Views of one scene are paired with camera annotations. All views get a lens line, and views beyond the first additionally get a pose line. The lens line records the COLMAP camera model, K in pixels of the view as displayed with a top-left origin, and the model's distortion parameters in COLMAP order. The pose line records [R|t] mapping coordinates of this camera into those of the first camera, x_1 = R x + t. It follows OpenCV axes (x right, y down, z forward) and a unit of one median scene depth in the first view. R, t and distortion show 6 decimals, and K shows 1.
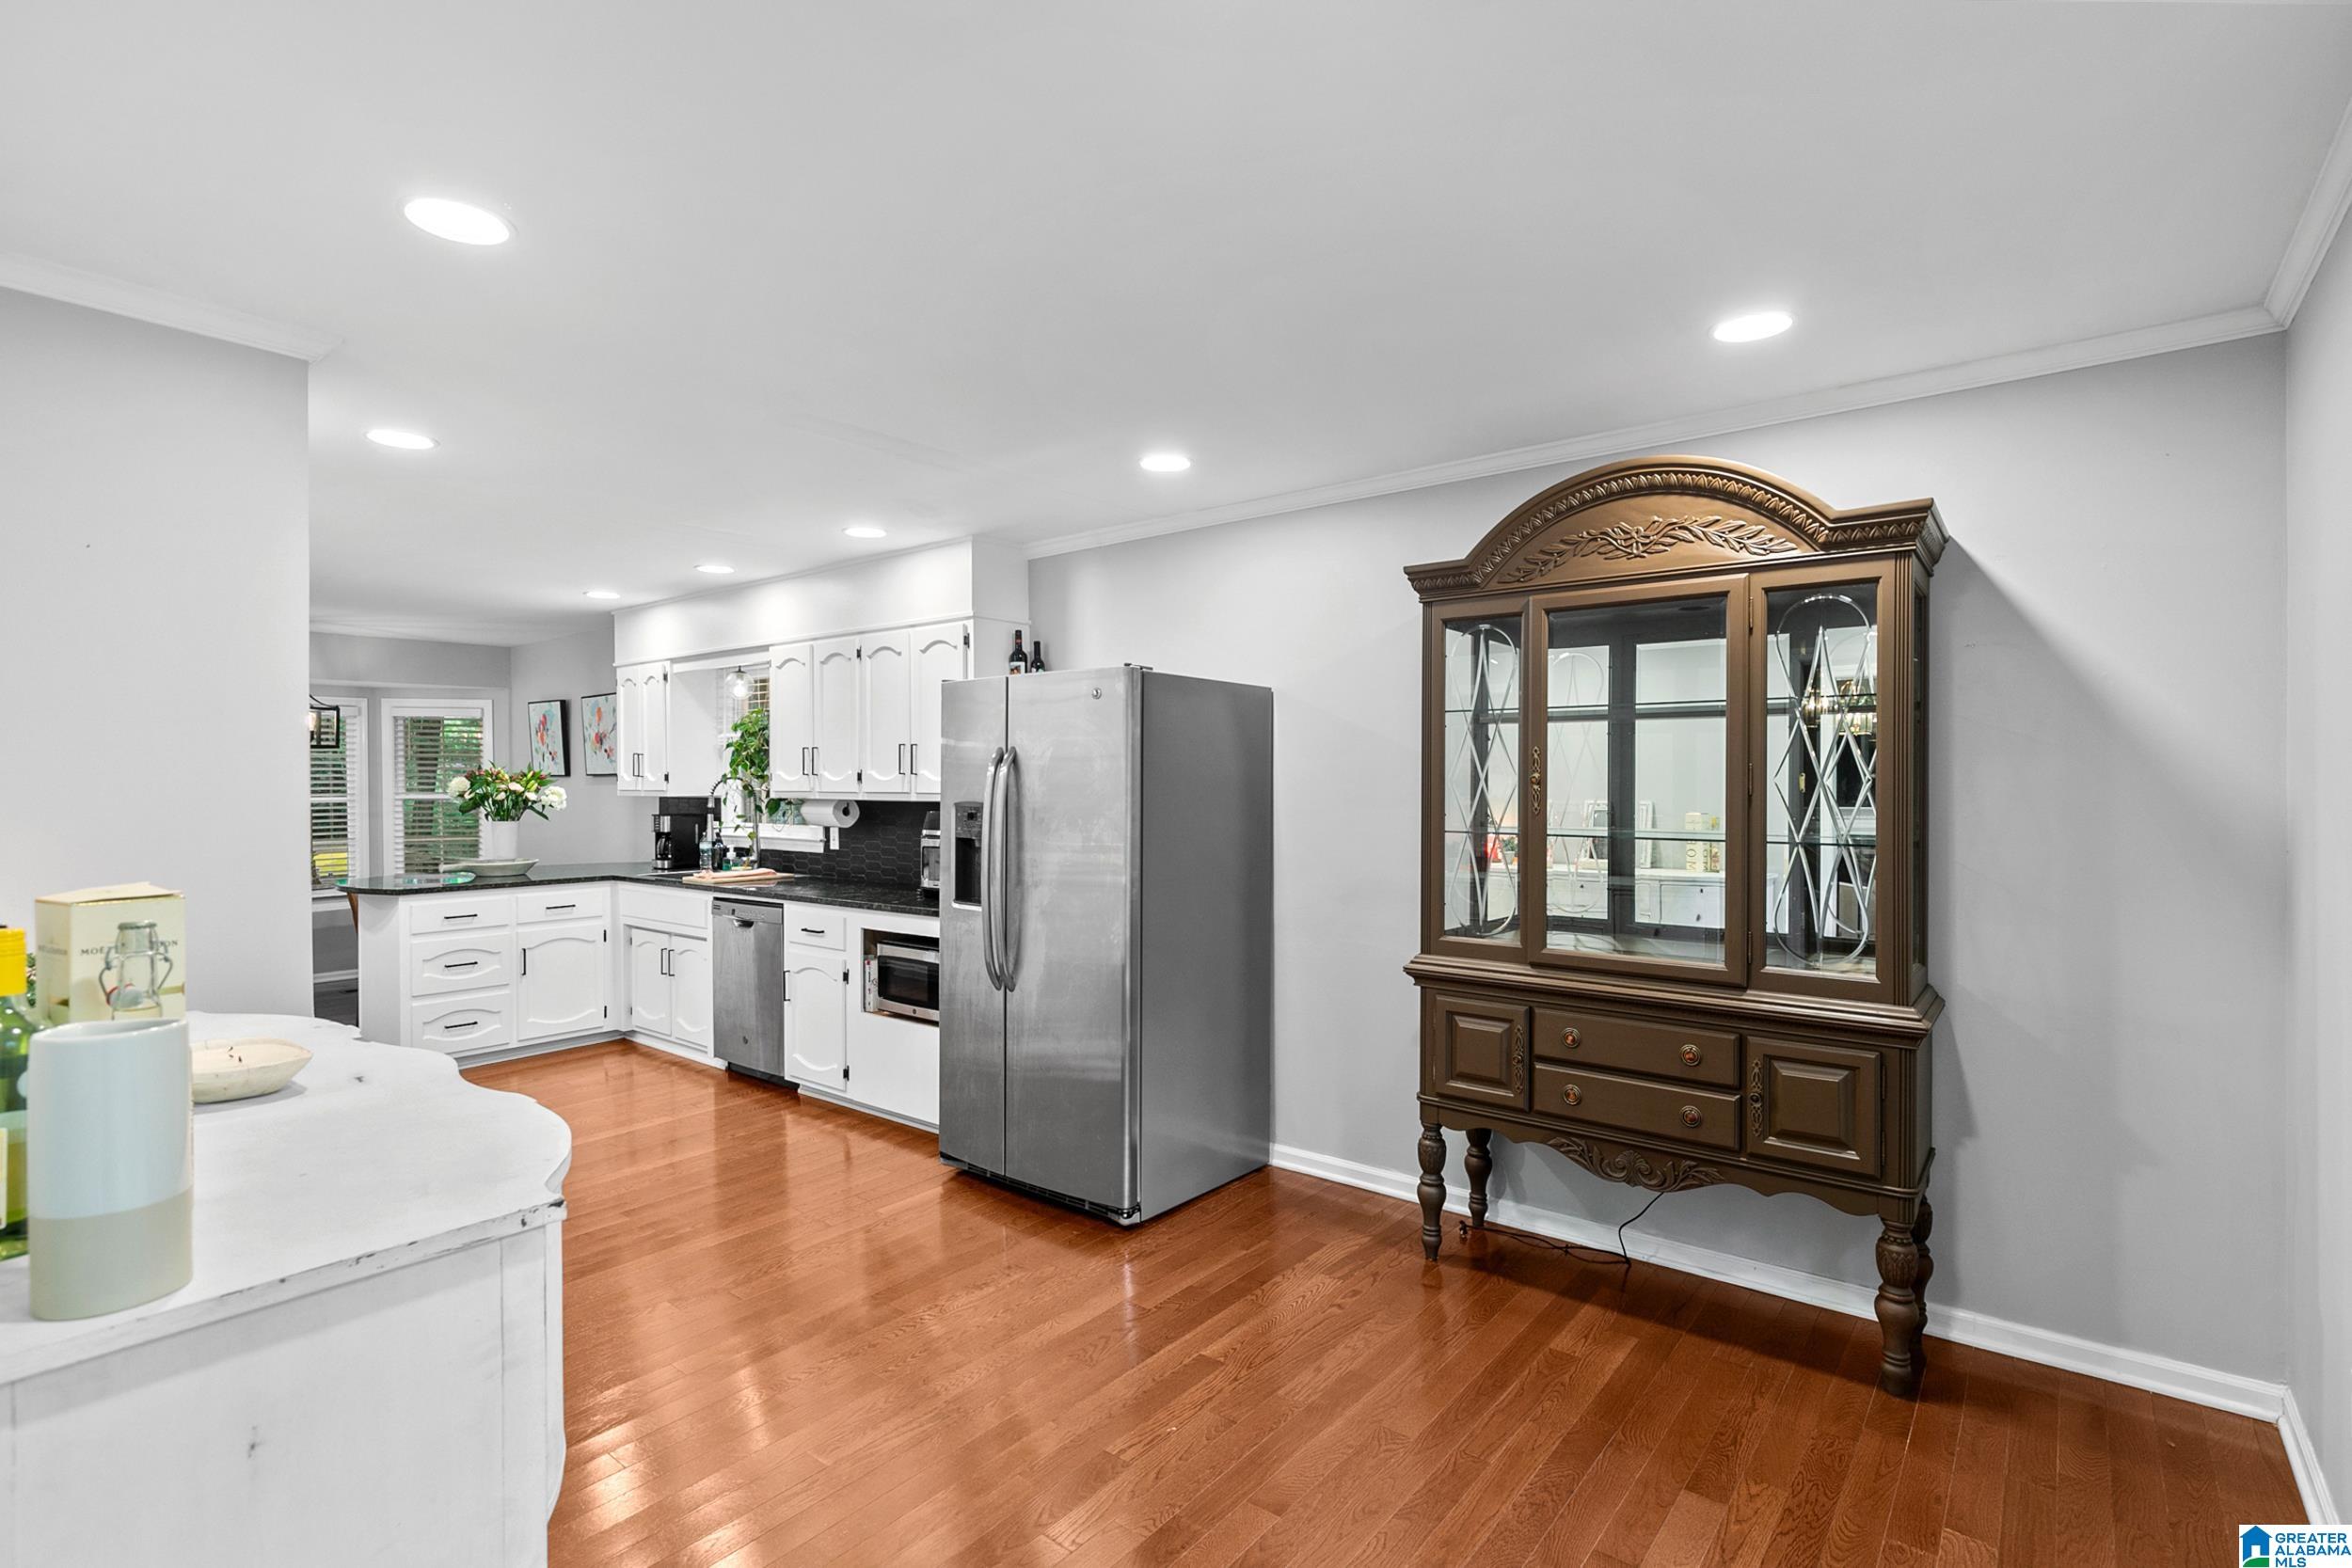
lens RADIAL K [[1112.8, 0, 1176.0], [0, 1112.8, 784.0], [0, 0, 1]] dist [0.000657, -0.000233]
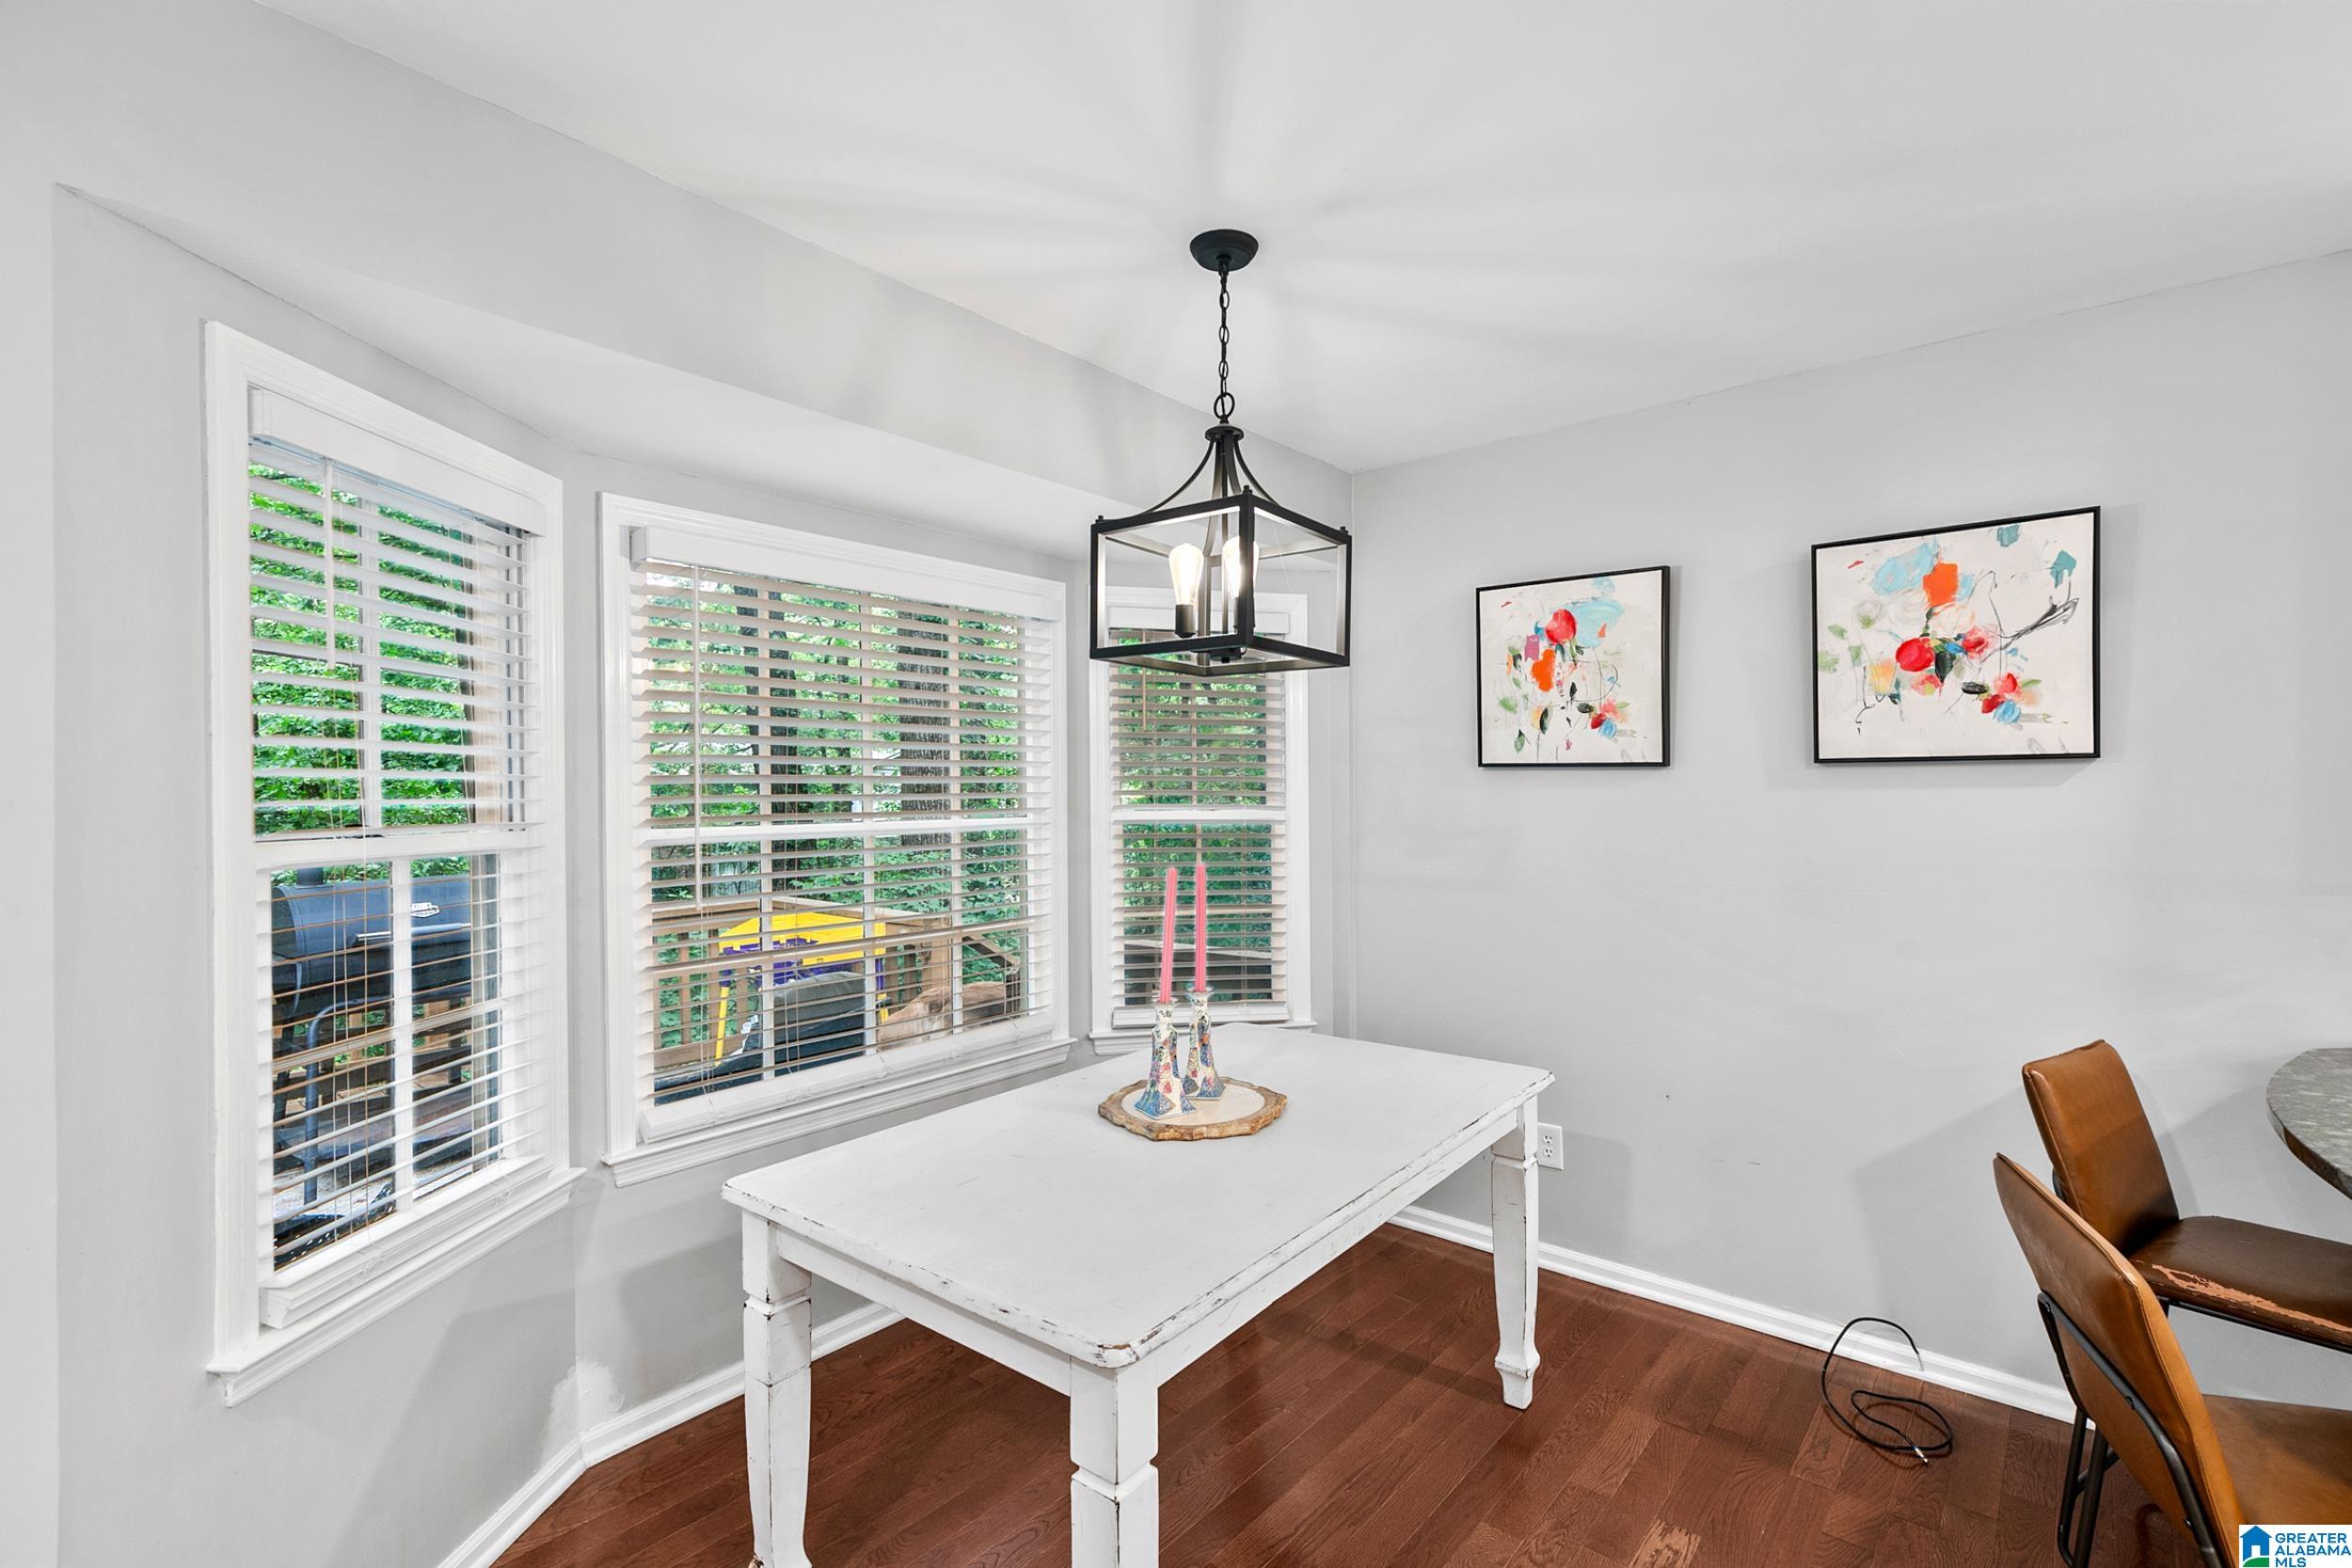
lens RADIAL K [[1073.4, 0, 1191.6], [0, 1073.4, 786.3], [0, 0, 1]] dist [0.011162, 0.000020]
pose [[0.999935, 0.004059, -0.010650, -1.181828], [-0.004102, 0.999983, -0.004046, 0.004298], [0.010633, 0.004089, 0.999935, 1.043225]]
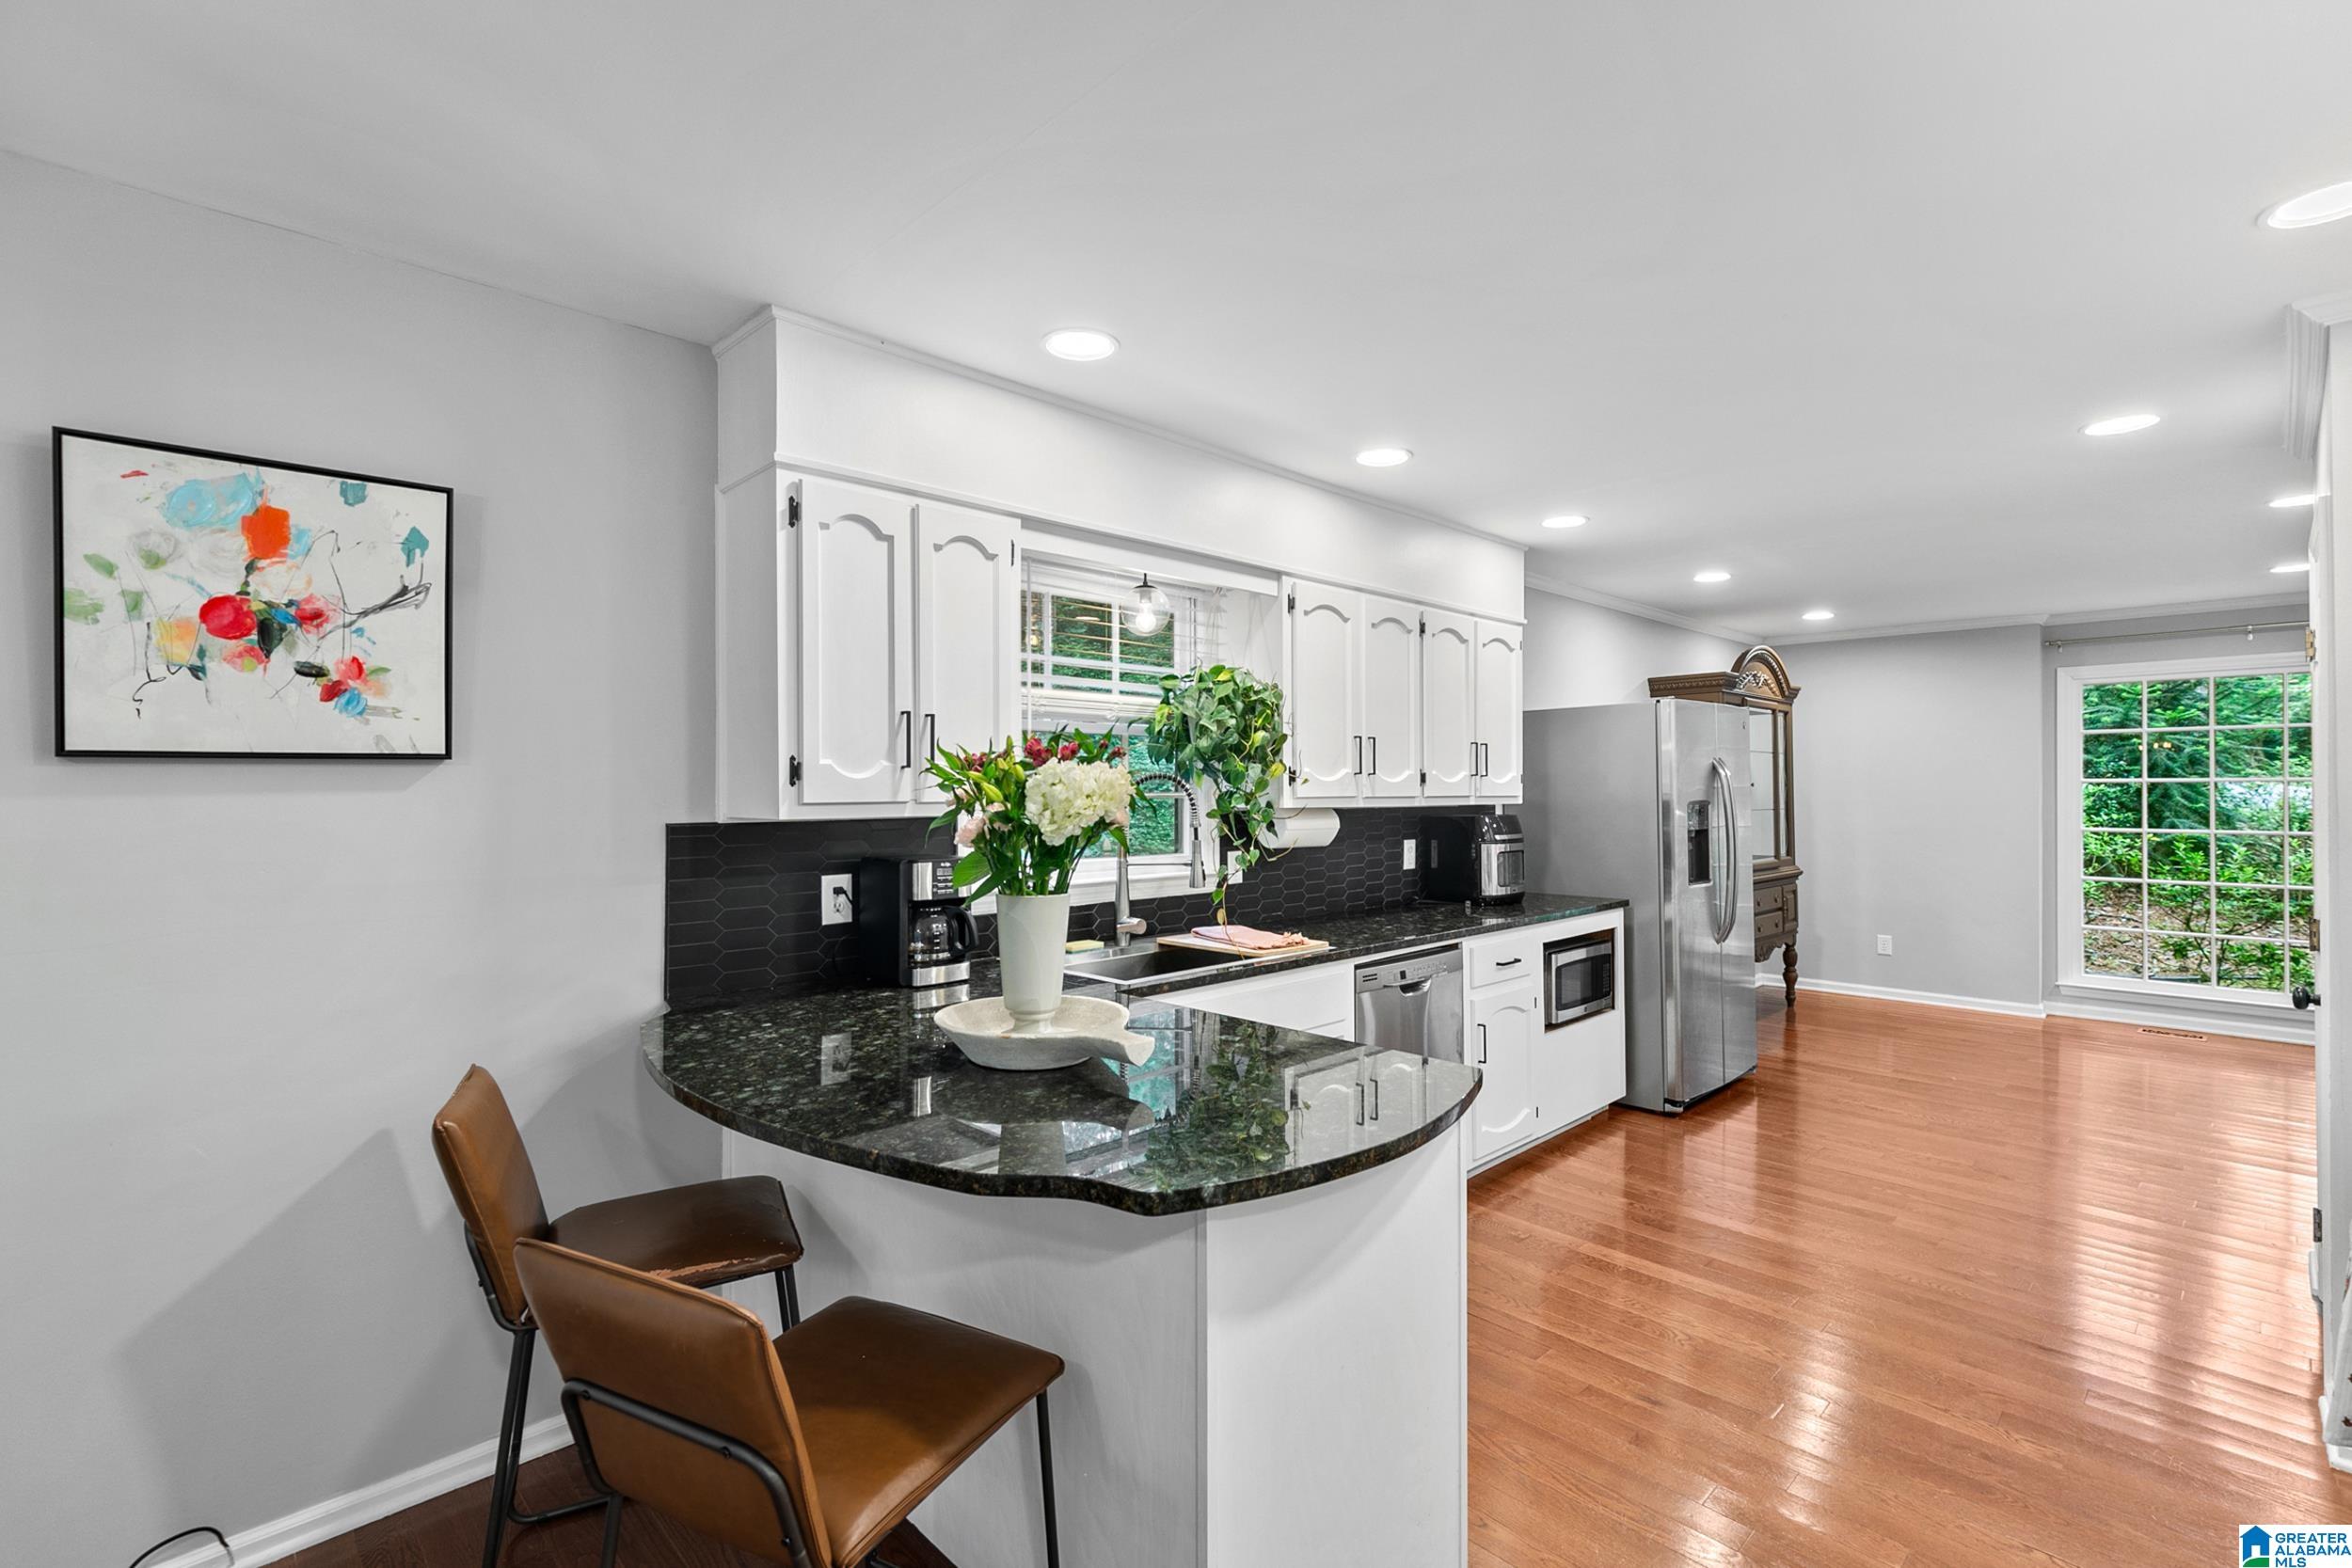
lens RADIAL K [[1065.5, 0, 1187.0], [0, 1065.5, 780.2], [0, 0, 1]] dist [0.008311, -0.000042]
pose [[0.118808, 0.011122, 0.992855, -1.185331], [0.006436, 0.999908, -0.011971, 0.003761], [-0.992896, 0.007812, 0.118725, 1.179232]]
